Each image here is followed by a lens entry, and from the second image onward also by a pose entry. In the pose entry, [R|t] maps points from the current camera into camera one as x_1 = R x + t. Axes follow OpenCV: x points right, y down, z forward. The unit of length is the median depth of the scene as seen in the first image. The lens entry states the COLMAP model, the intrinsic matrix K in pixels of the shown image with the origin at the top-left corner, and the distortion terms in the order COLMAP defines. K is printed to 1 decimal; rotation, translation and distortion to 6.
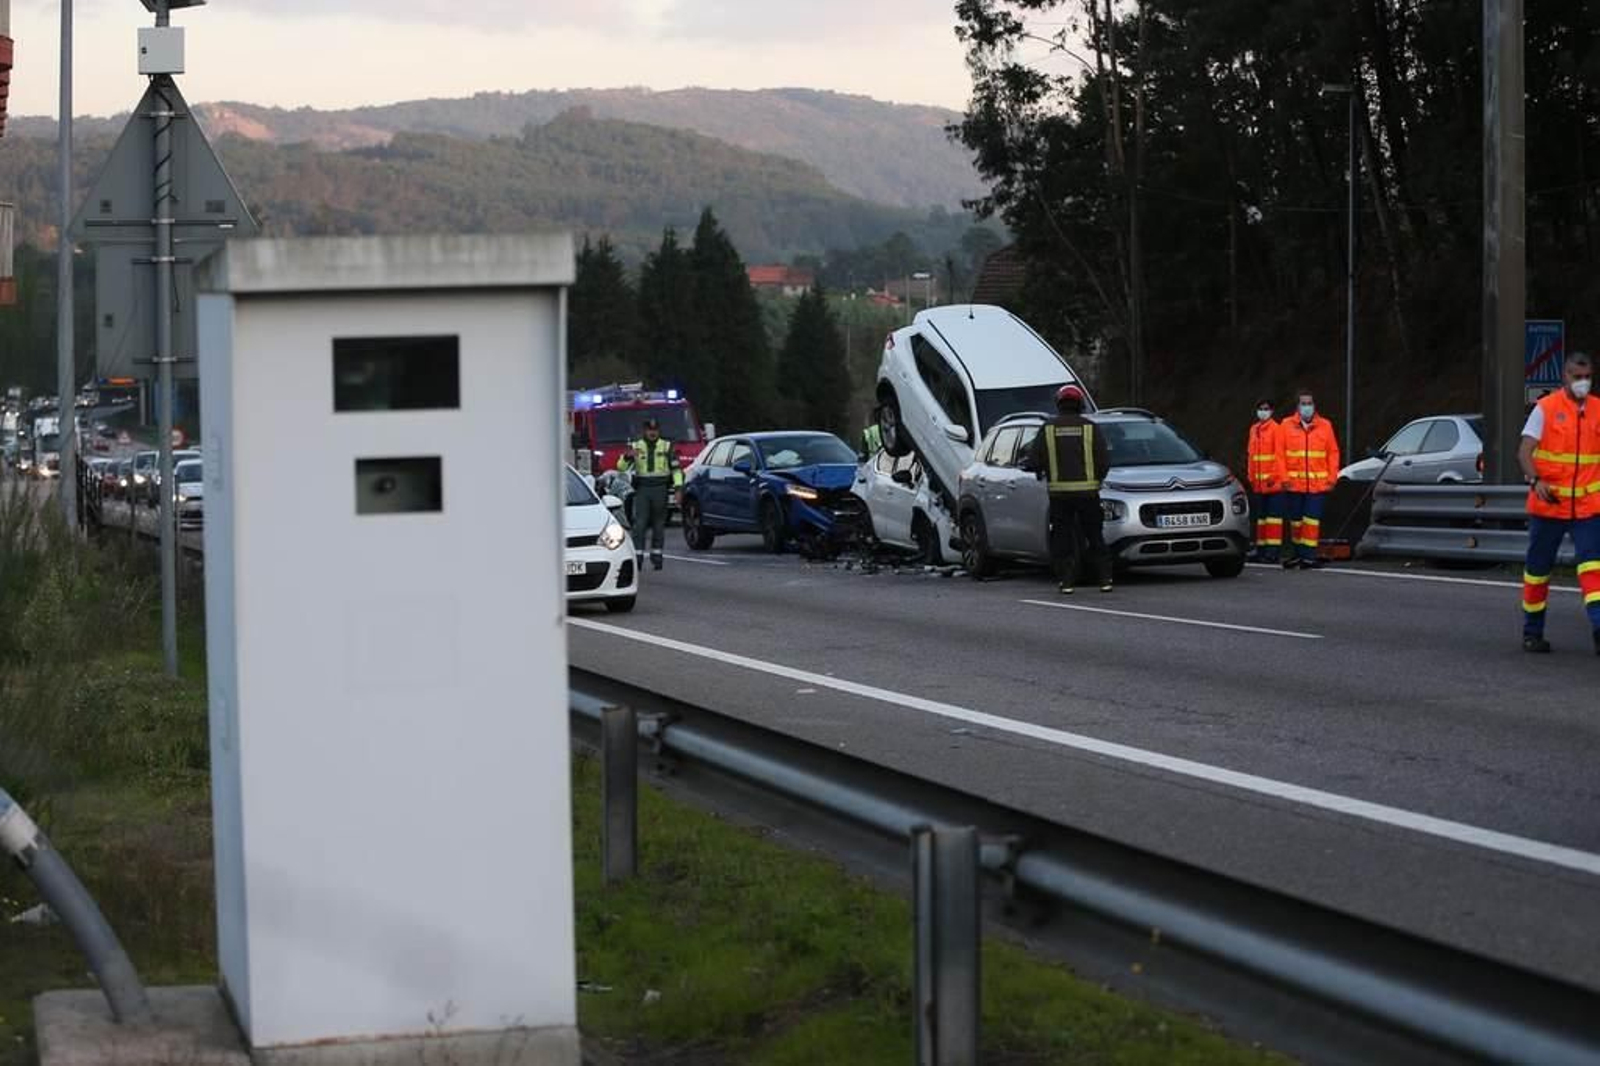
lens RADIAL K [[3271.0, 0, 802.1], [0, 3271.0, 566.3], [0, 0, 1]] dist [-0.319204, 0.062899]
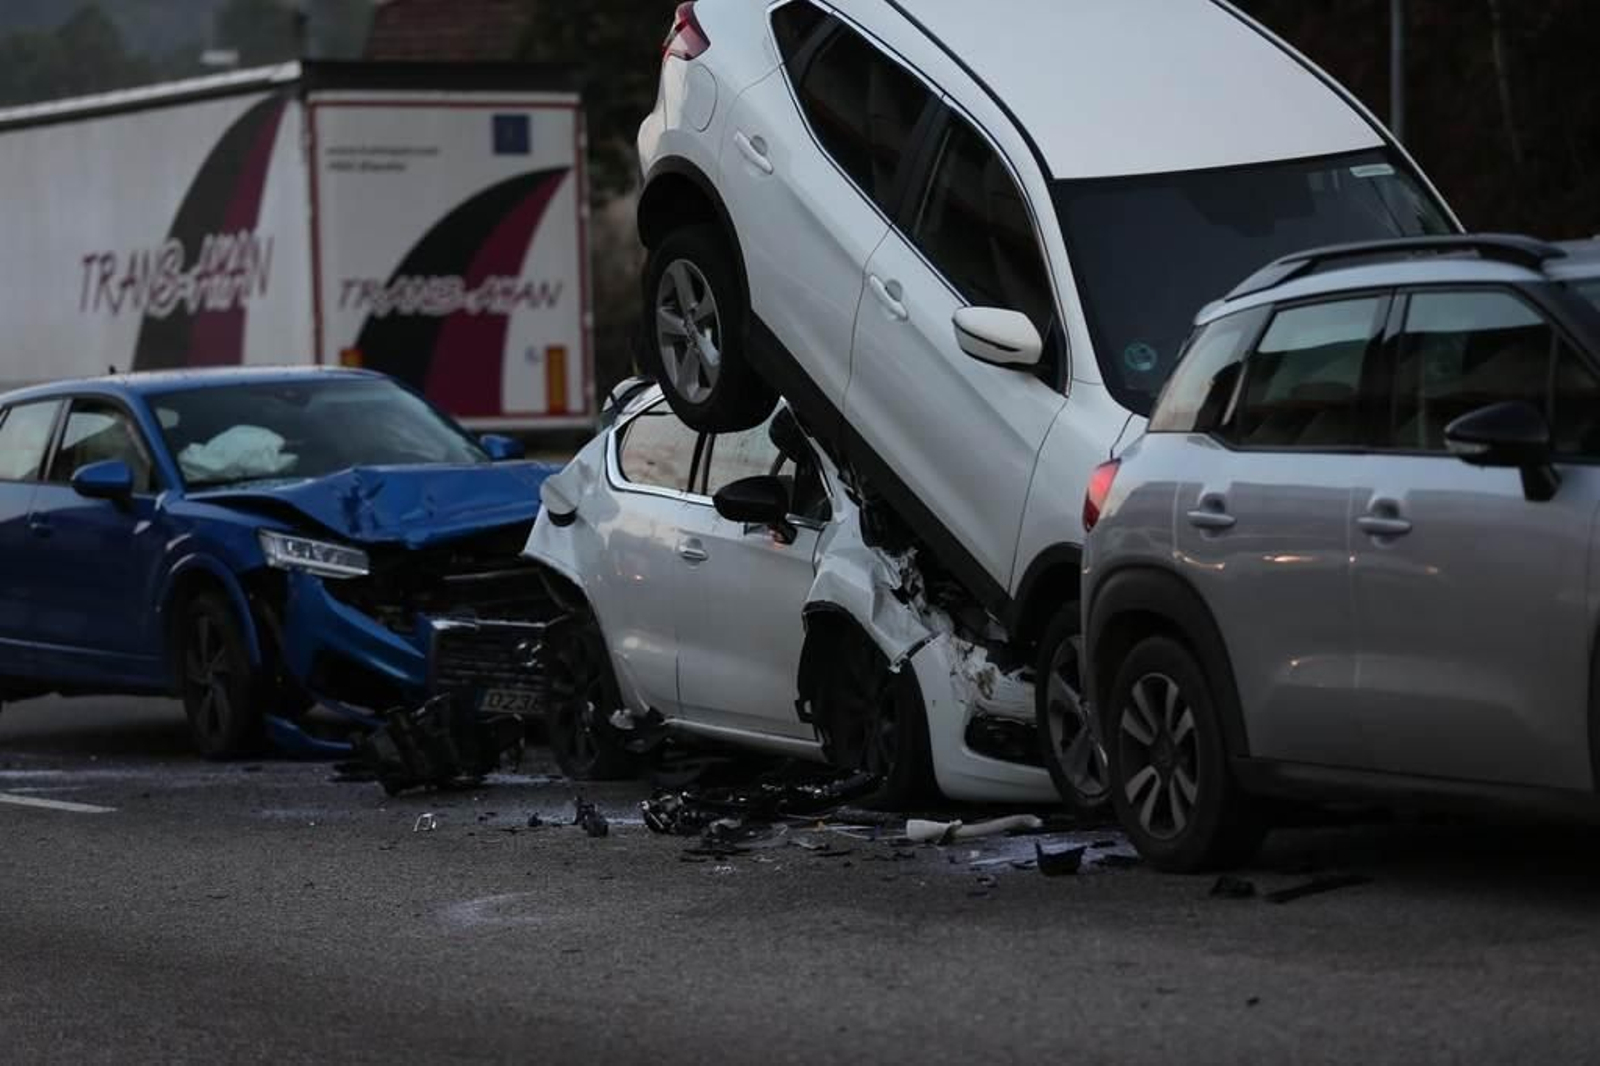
lens RADIAL K [[6388.1, 0, 800.0], [0, 6388.1, 533.0], [0, 0, 1]] dist [0.457407, 3.462736]
pose [[0.989740, -0.025871, 0.140519, -0.043141], [0.028928, 0.999386, -0.019754, -0.012926], [-0.139921, 0.023617, 0.989881, 0.431443]]
